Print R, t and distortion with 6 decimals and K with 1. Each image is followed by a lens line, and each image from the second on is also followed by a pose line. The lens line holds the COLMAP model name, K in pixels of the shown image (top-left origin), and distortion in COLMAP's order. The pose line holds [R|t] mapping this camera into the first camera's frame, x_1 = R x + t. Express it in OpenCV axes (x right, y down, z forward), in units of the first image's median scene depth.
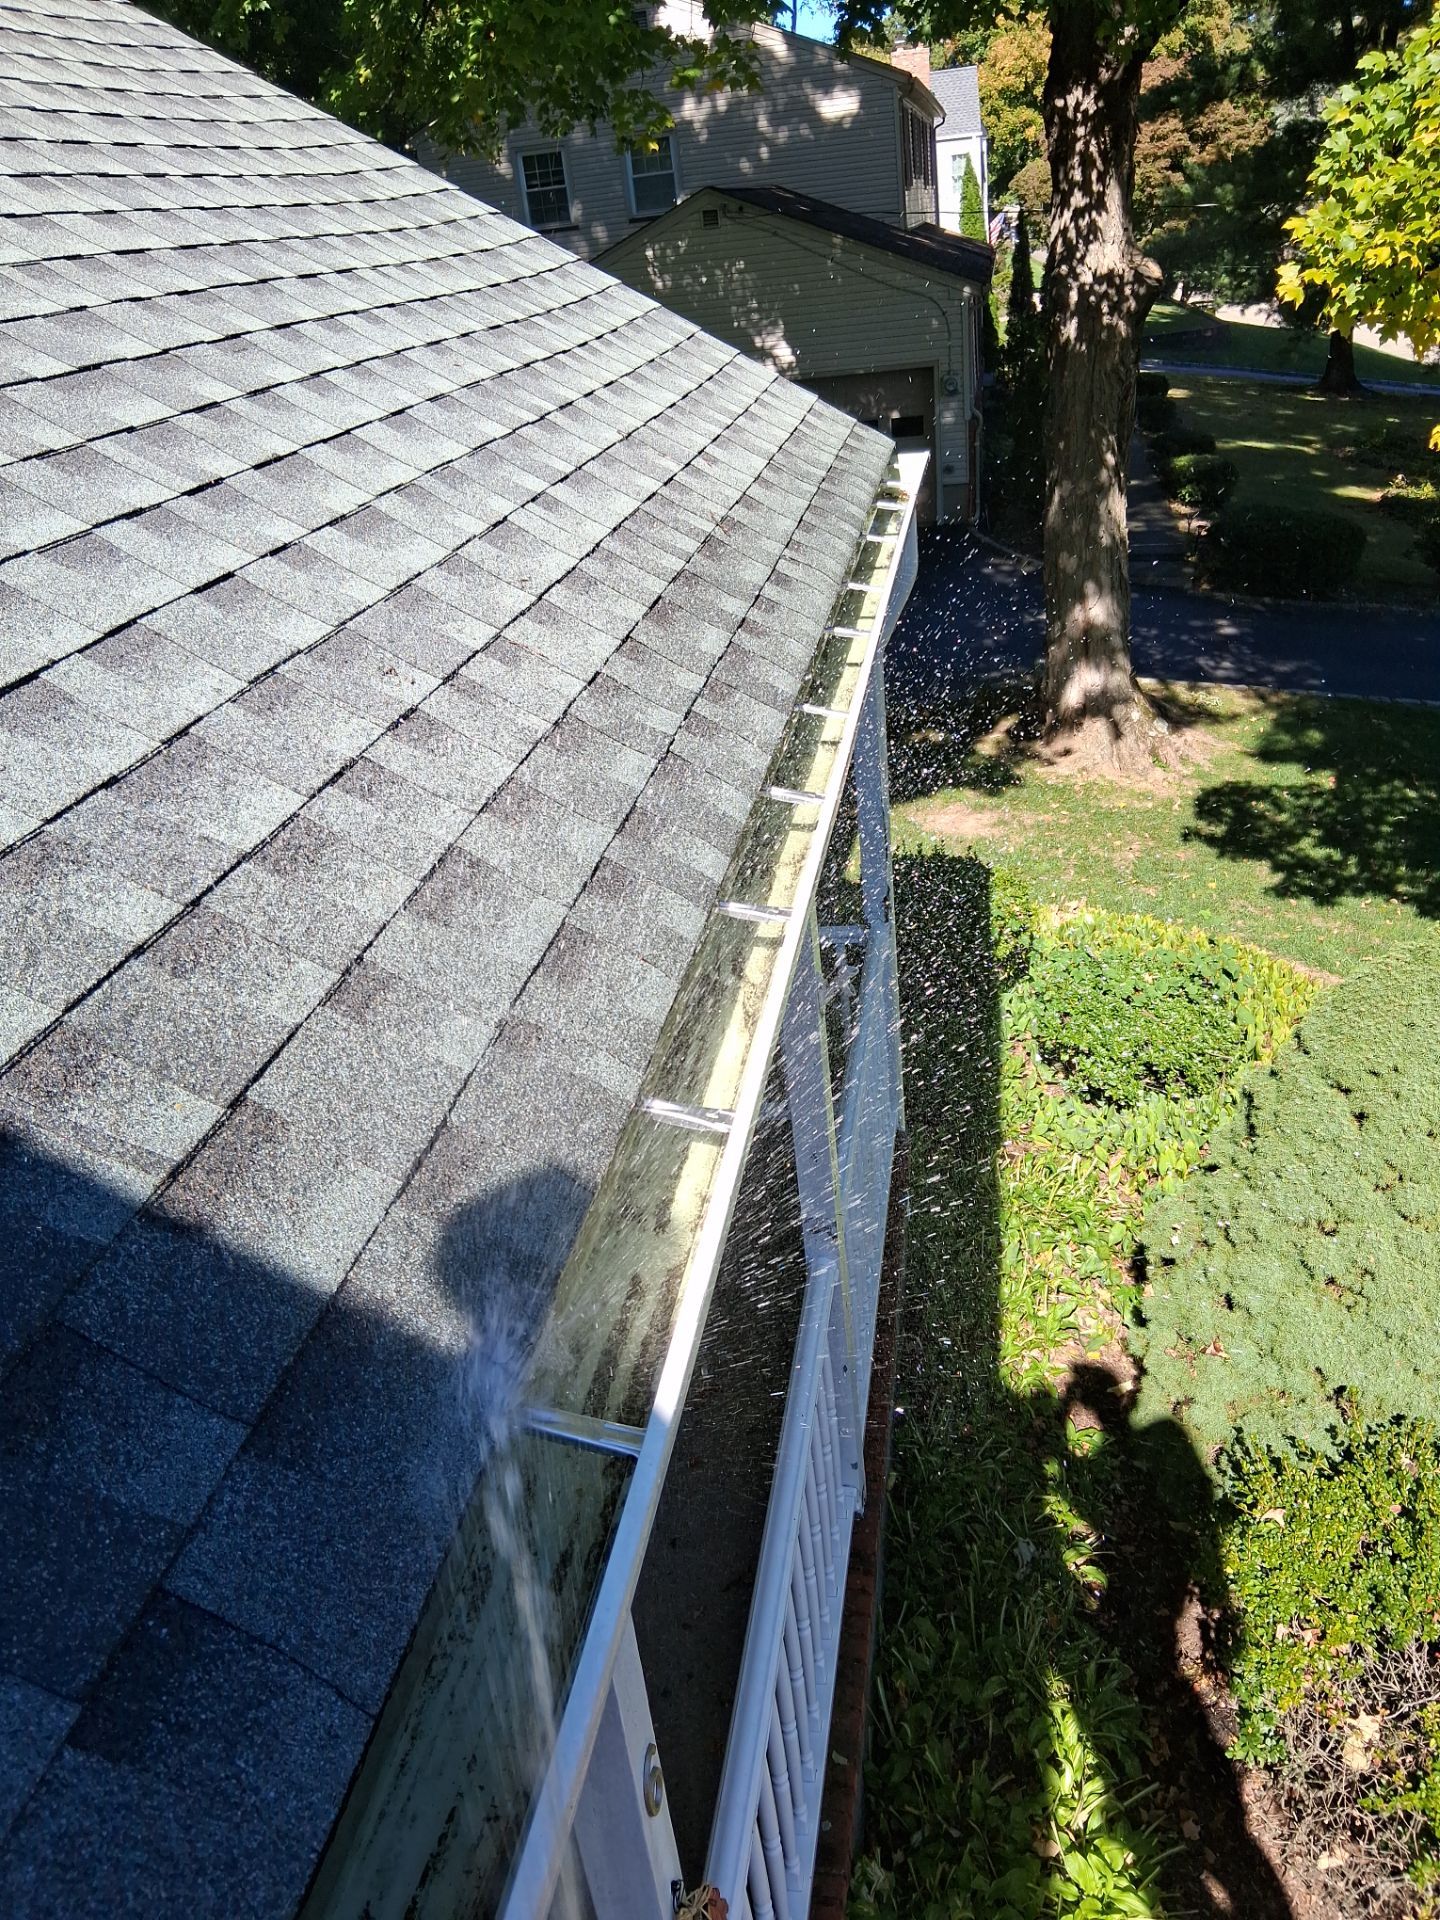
lens RADIAL K [[1496.9, 0, 733.7], [0, 1496.9, 892.9], [0, 0, 1]] dist [0.110074, -0.185443]
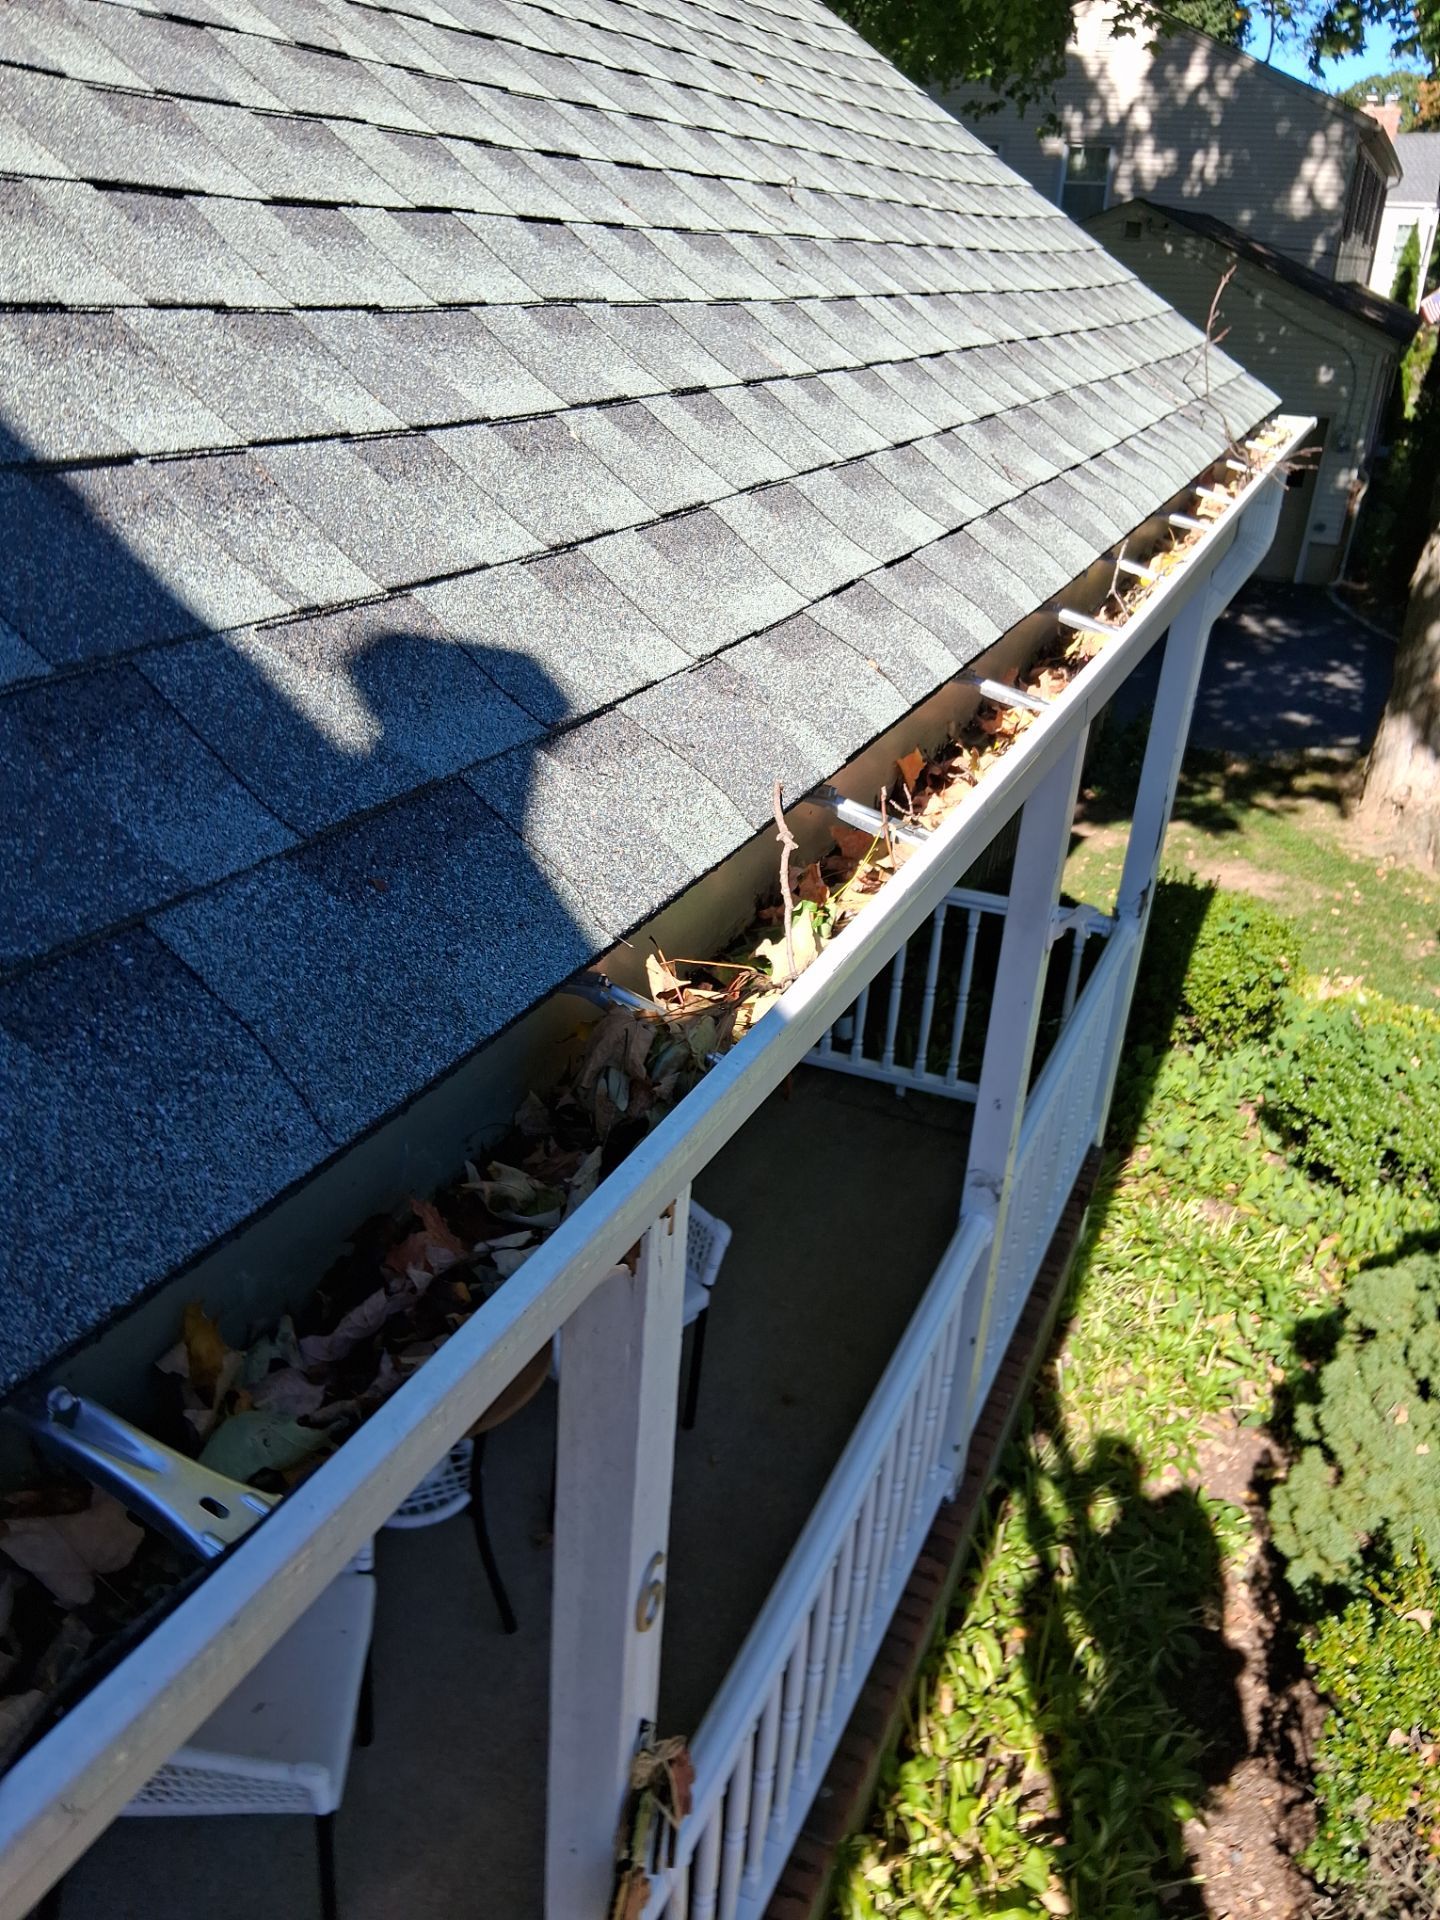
lens RADIAL K [[1527.5, 0, 746.6], [0, 1527.5, 905.5], [0, 0, 1]] dist [-0.007846, -0.046568]
pose [[0.954970, 0.252499, -0.155807, 0.027868], [-0.258327, 0.965890, -0.018022, 0.158488], [0.145942, 0.057460, 0.987623, 0.093740]]
